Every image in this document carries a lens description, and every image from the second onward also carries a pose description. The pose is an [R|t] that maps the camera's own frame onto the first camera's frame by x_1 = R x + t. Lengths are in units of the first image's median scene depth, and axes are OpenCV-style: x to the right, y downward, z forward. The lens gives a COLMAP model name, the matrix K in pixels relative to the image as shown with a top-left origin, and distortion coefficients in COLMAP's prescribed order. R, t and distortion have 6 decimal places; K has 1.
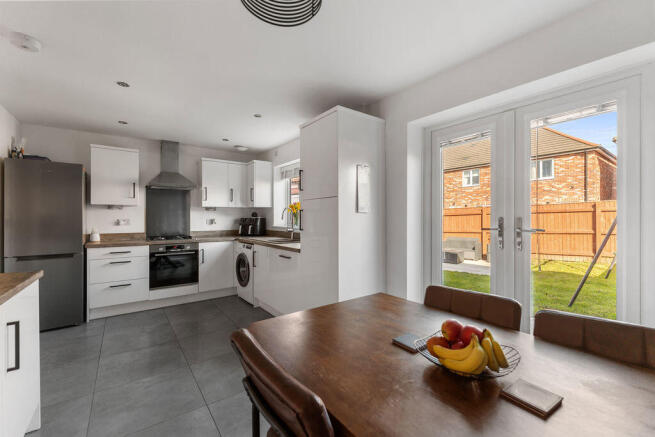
lens RADIAL K [[273.9, 0, 327.4], [0, 273.9, 218.6], [0, 0, 1]] dist [0.000717, 0.000044]
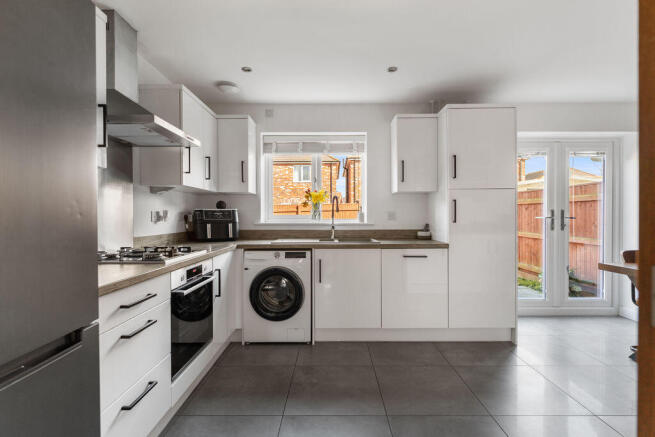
lens RADIAL K [[319.5, 0, 327.4], [0, 319.5, 217.5], [0, 0, 1]] dist [-0.002776, -0.000153]
pose [[0.602686, -0.002604, 0.797975, -0.727833], [0.006067, 0.999981, -0.001320, 0.015841], [-0.797956, 0.005637, 0.602690, 0.430994]]
